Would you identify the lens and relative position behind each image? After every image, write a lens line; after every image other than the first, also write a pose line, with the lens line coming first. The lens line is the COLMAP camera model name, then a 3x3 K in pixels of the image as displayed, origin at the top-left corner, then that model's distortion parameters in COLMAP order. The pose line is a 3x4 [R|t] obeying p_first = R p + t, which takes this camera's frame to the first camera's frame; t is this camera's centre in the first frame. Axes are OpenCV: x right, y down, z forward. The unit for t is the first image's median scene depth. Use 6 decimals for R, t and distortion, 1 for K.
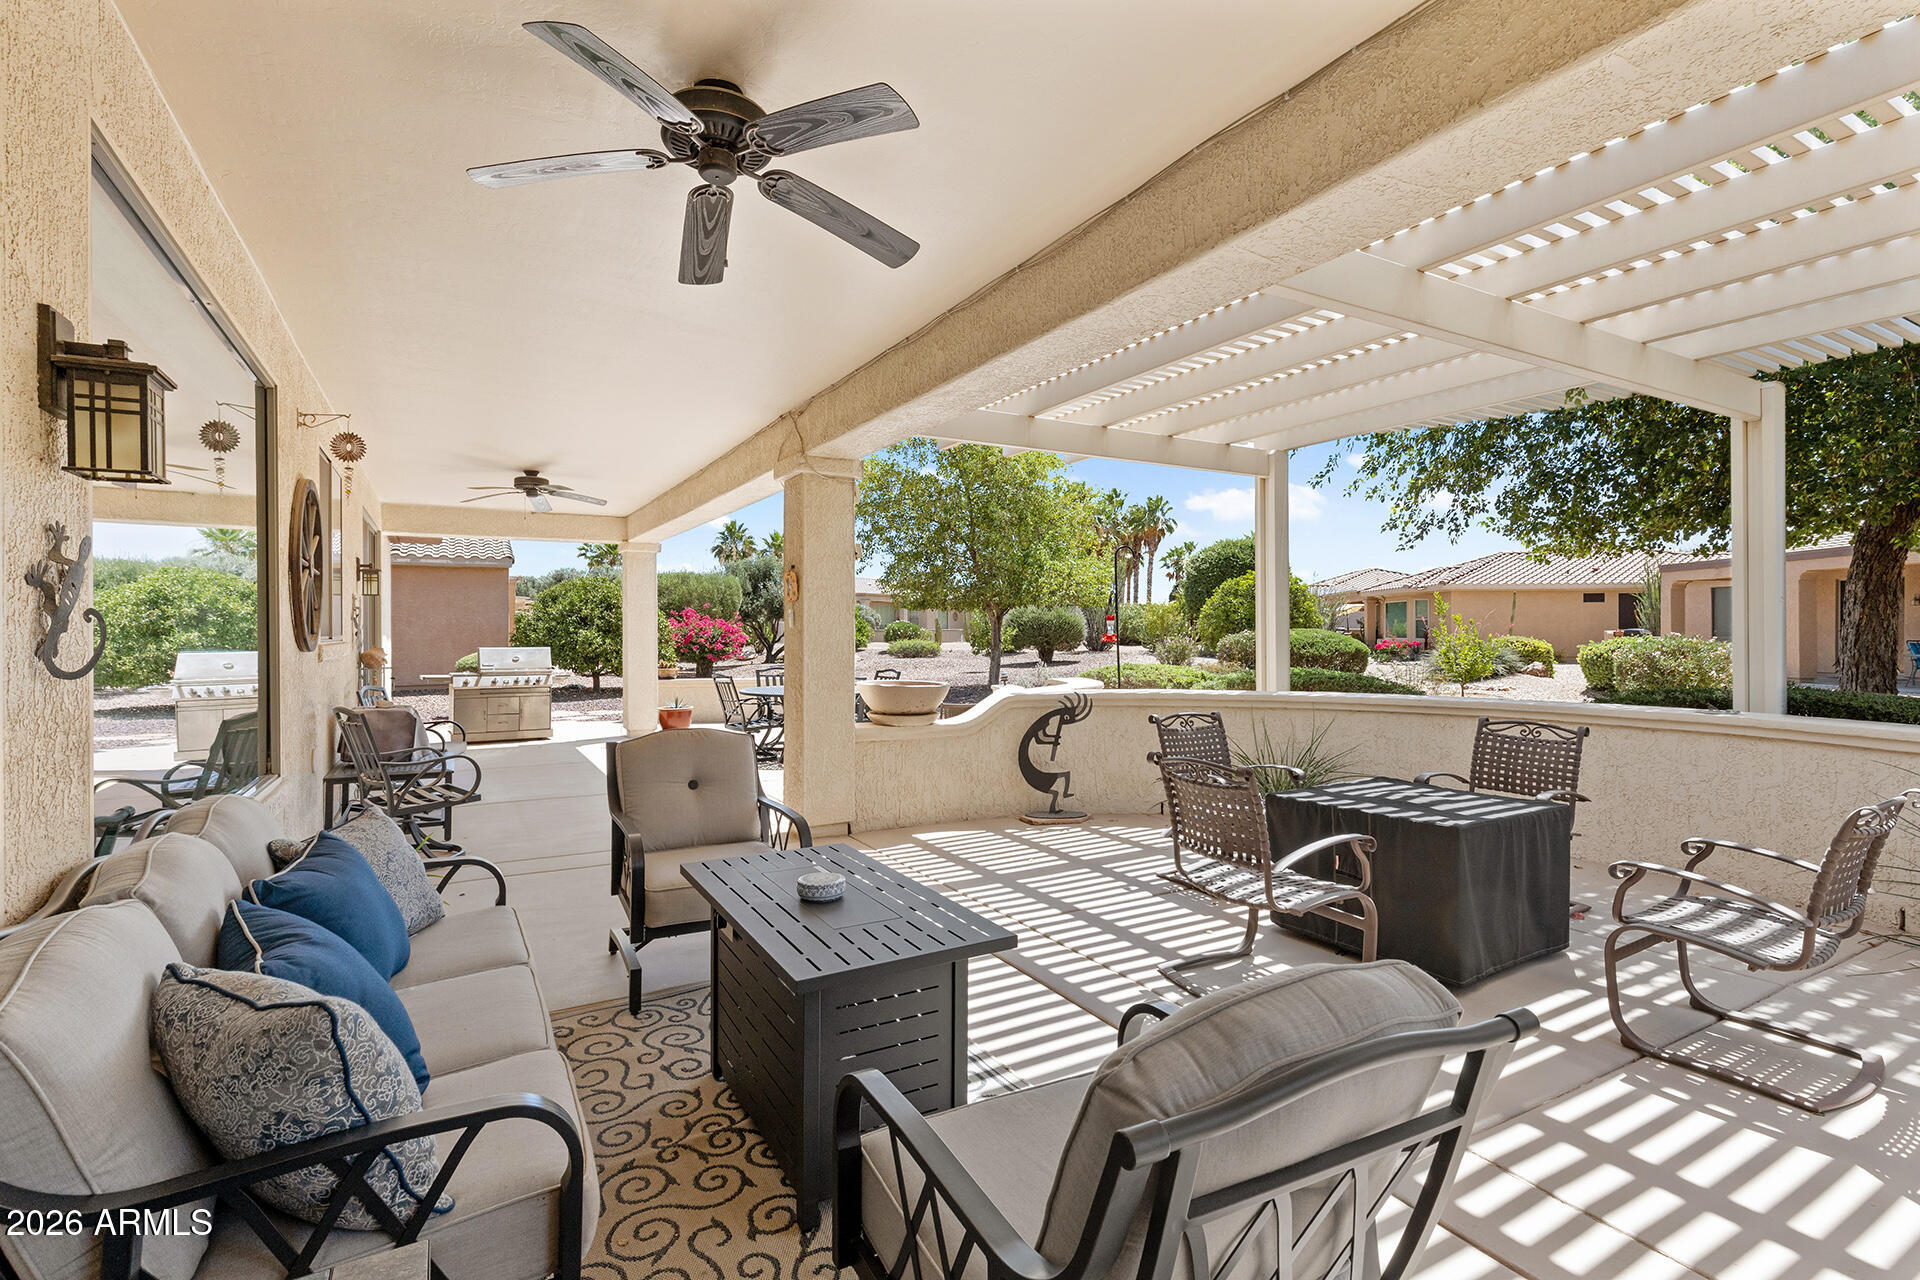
lens RADIAL K [[871.6, 0, 943.9], [0, 871.6, 628.2], [0, 0, 1]] dist [0.003971, -0.001281]
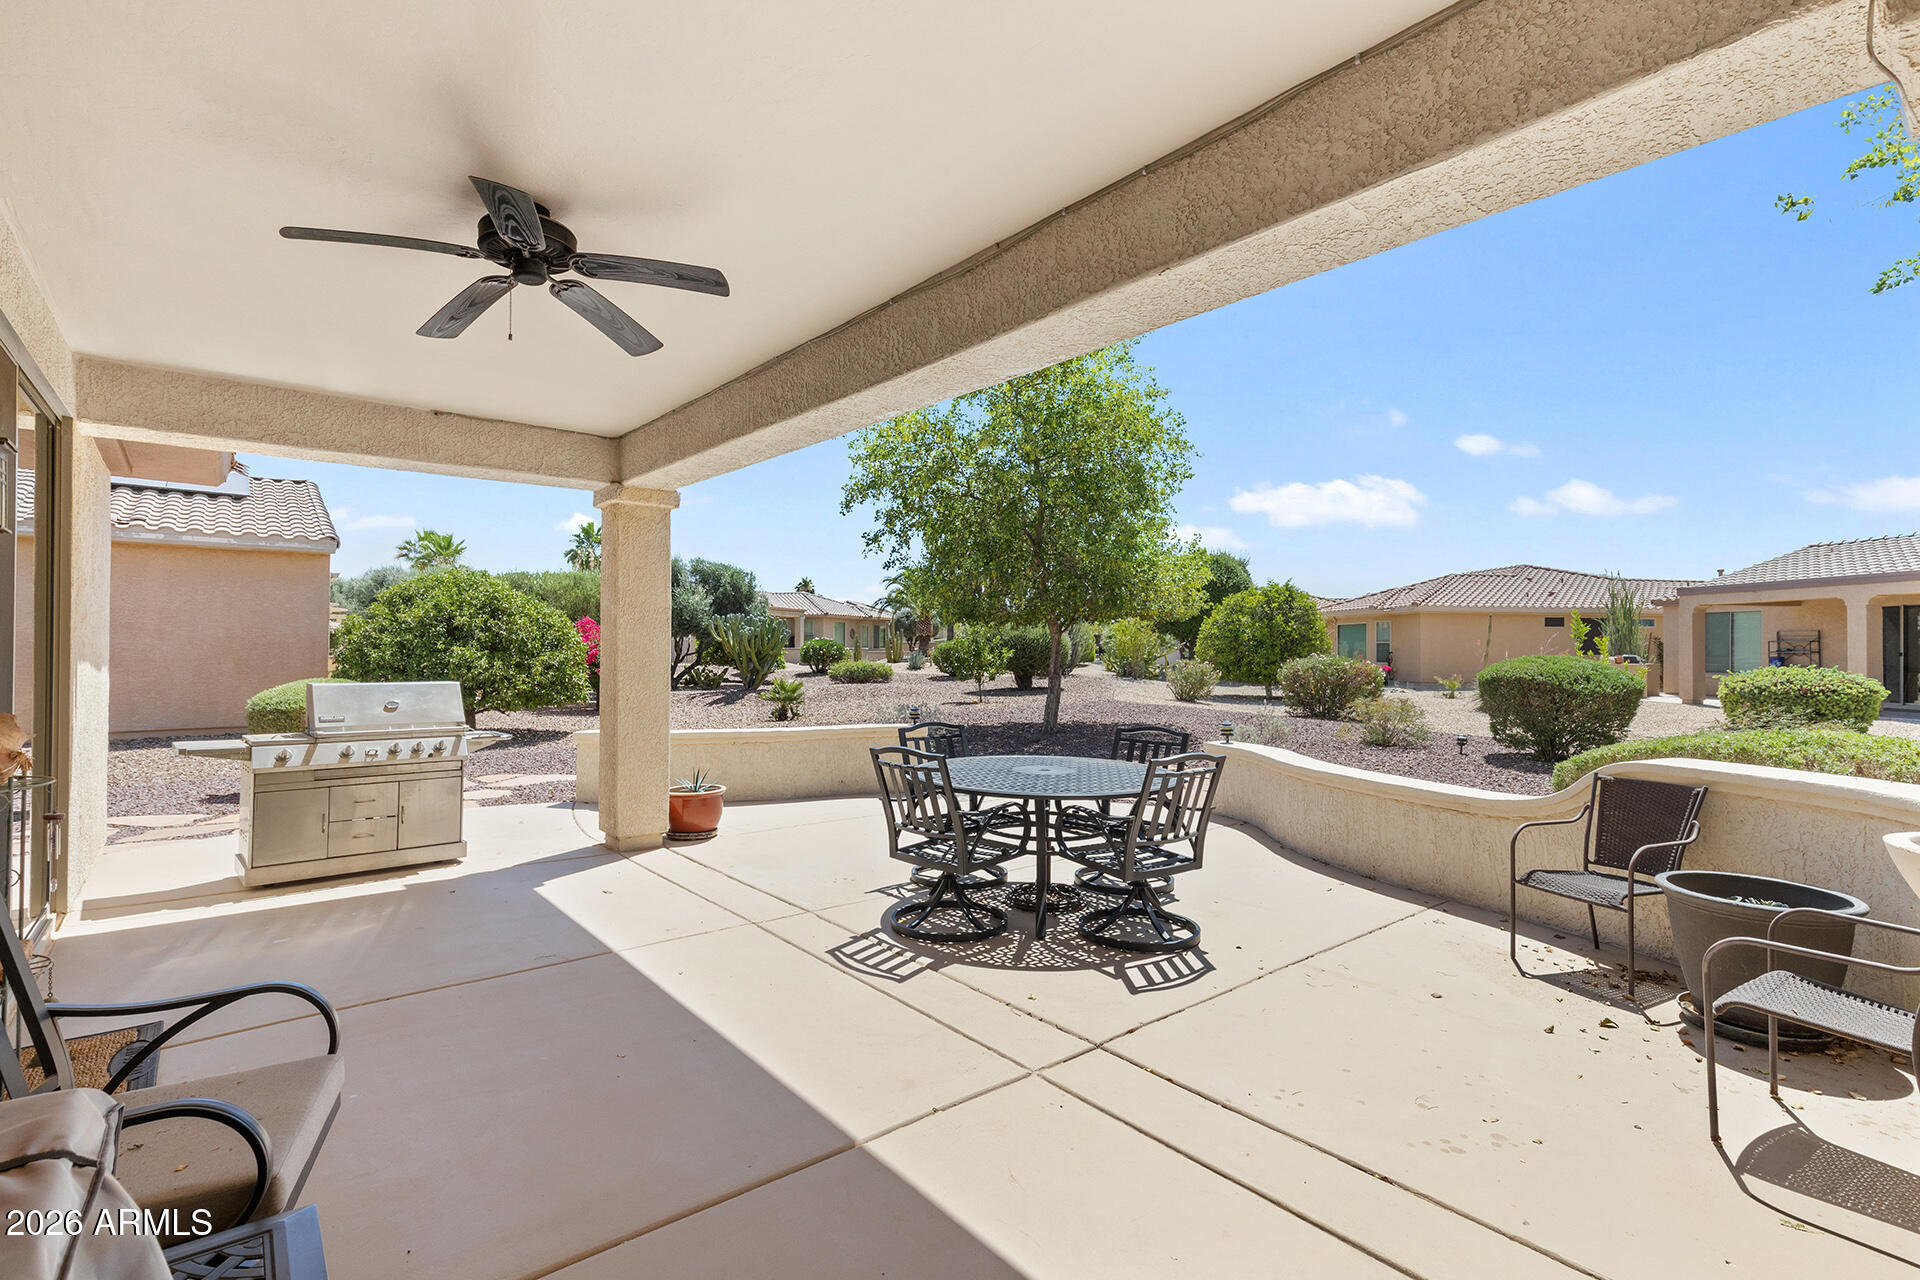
lens RADIAL K [[871.6, 0, 948.4], [0, 871.6, 642.9], [0, 0, 1]] dist [0.003971, -0.001281]
pose [[0.984047, 0.009998, 0.177626, -0.159777], [-0.009225, 0.999944, -0.005174, -0.000895], [-0.177668, 0.003453, 0.984084, 0.270650]]
